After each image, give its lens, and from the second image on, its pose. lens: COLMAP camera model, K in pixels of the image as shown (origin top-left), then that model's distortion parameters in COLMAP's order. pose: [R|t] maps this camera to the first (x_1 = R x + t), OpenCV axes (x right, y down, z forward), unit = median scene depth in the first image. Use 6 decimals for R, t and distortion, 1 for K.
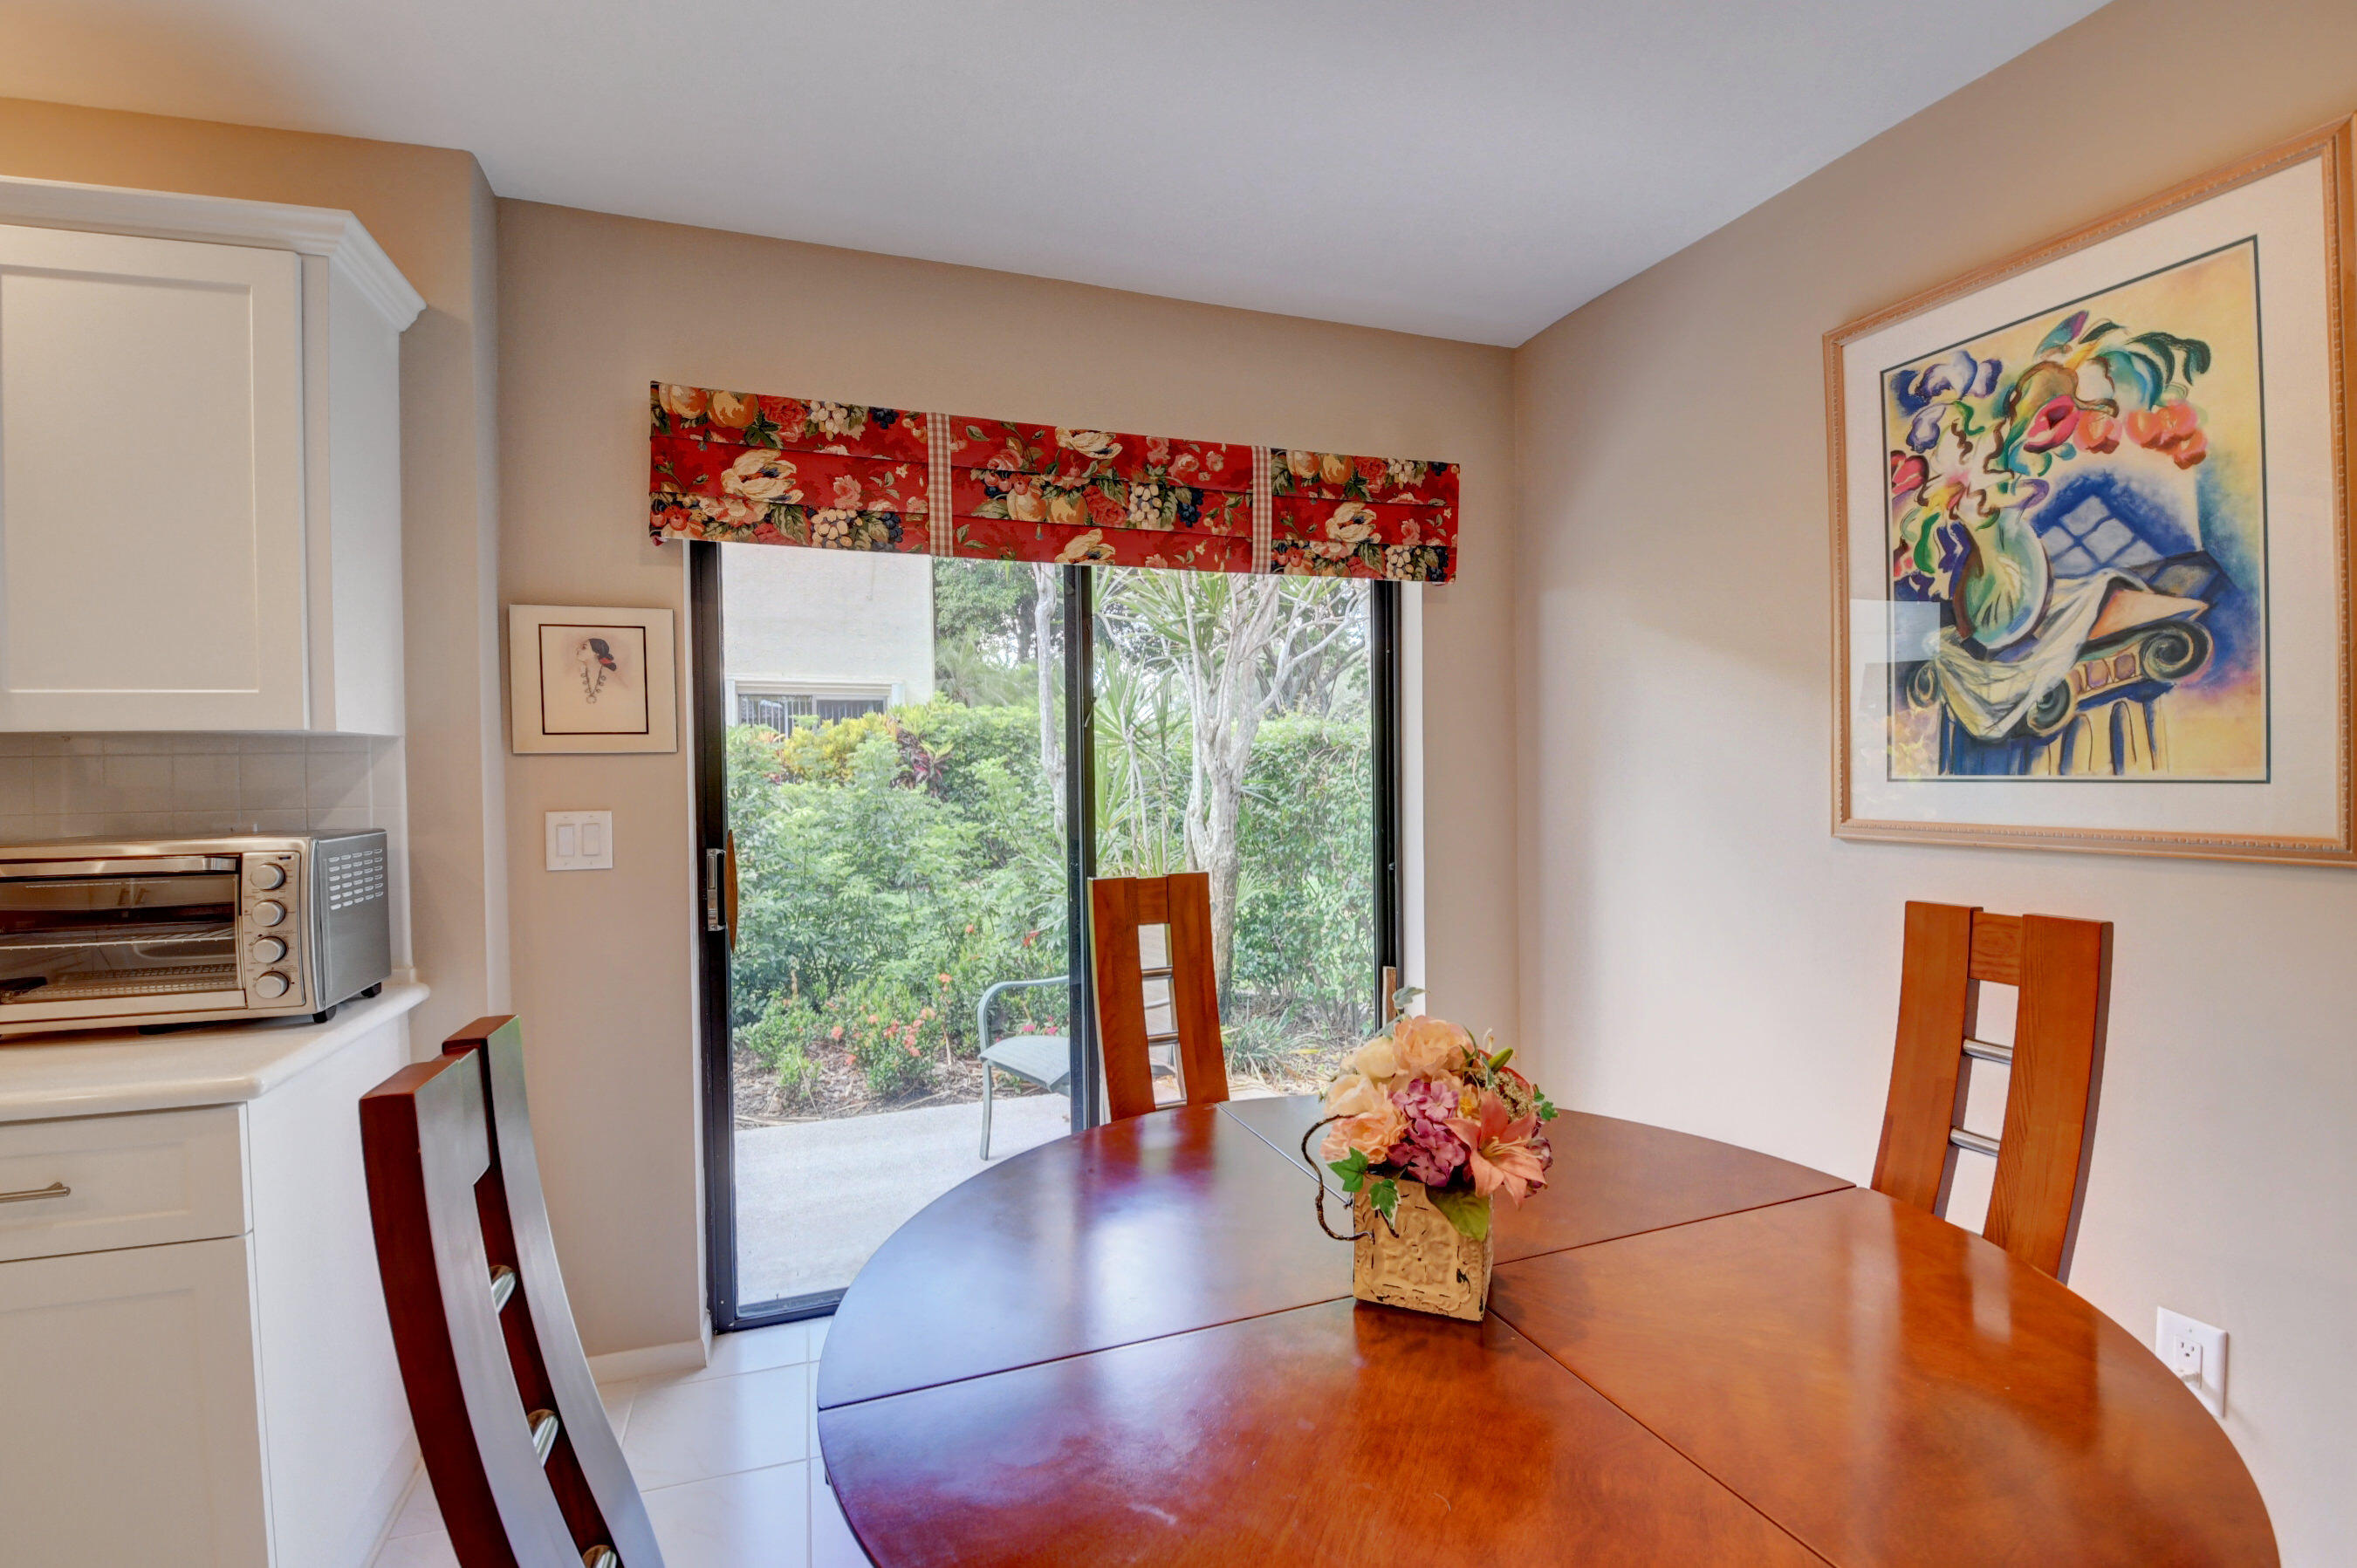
lens RADIAL K [[1032.2, 0, 1178.5], [0, 1032.2, 784.0], [0, 0, 1]] dist [0.016143, -0.026218]
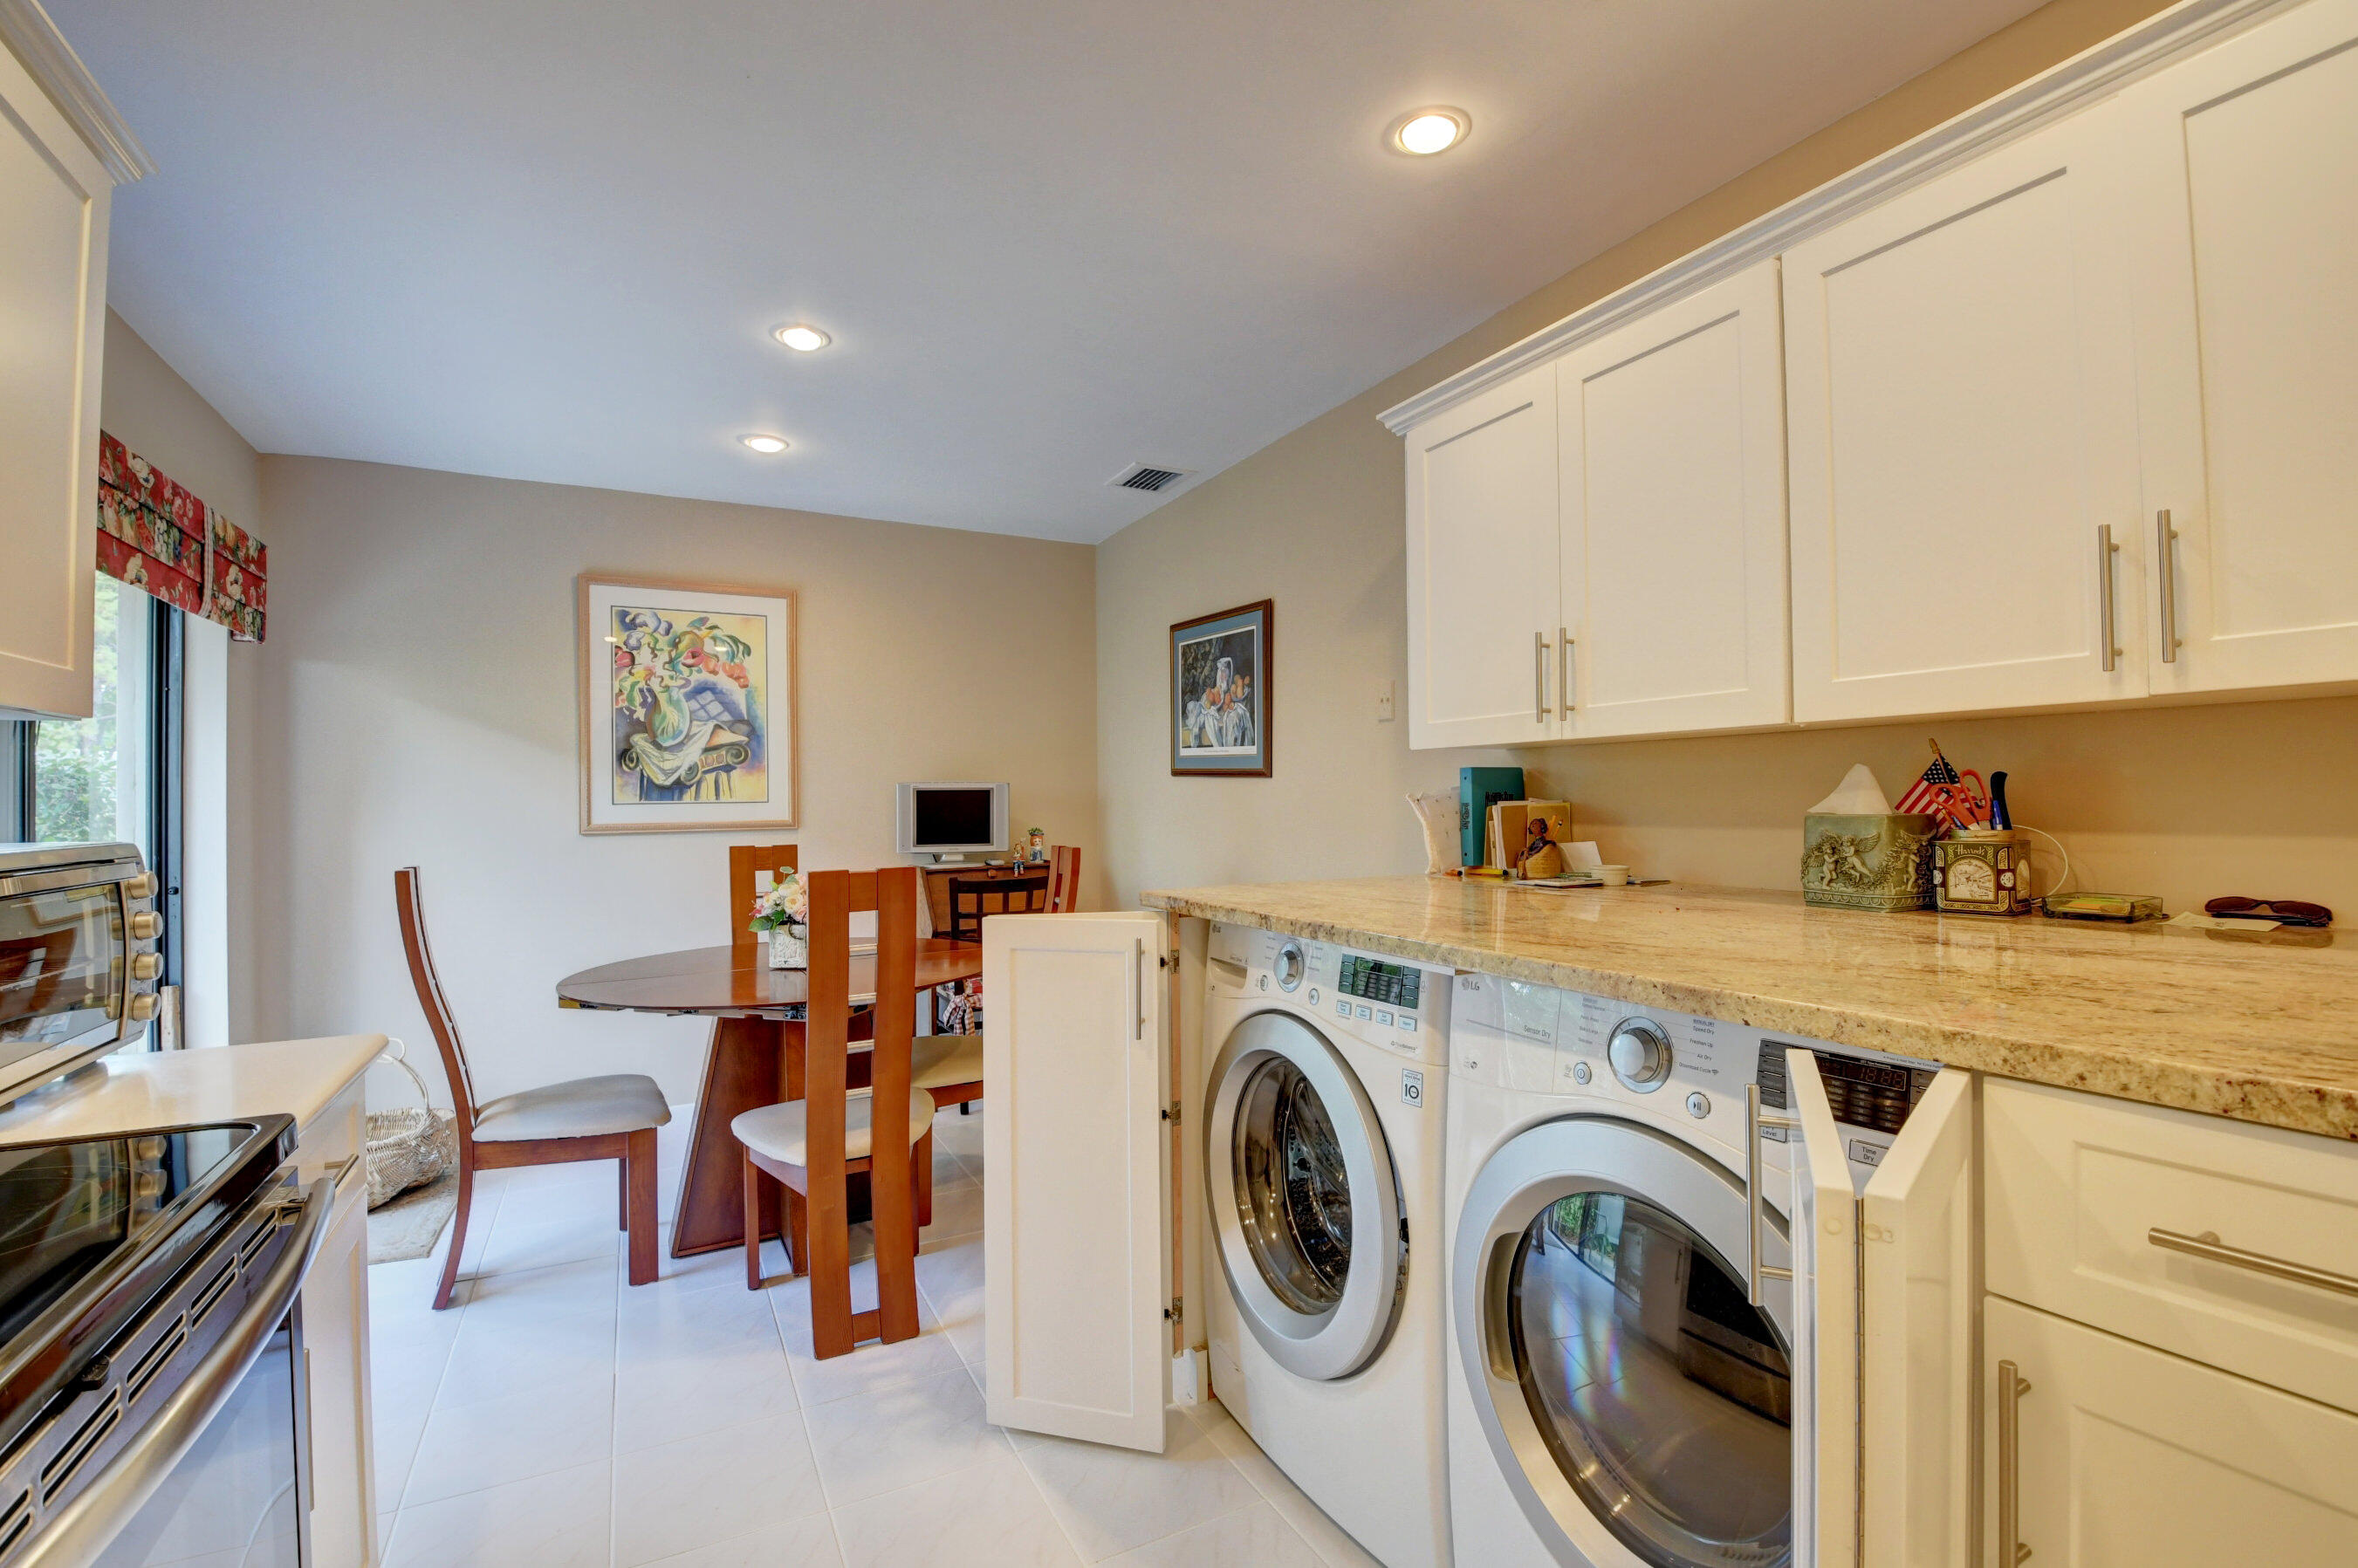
lens RADIAL K [[1027.4, 0, 1179.2], [0, 1027.4, 789.3], [0, 0, 1]] dist [0.016487, -0.032839]
pose [[-0.133947, 0.024987, 0.990673, -1.579628], [0.028258, 0.999372, -0.021386, 0.045335], [-0.990586, 0.025130, -0.134569, 0.172419]]
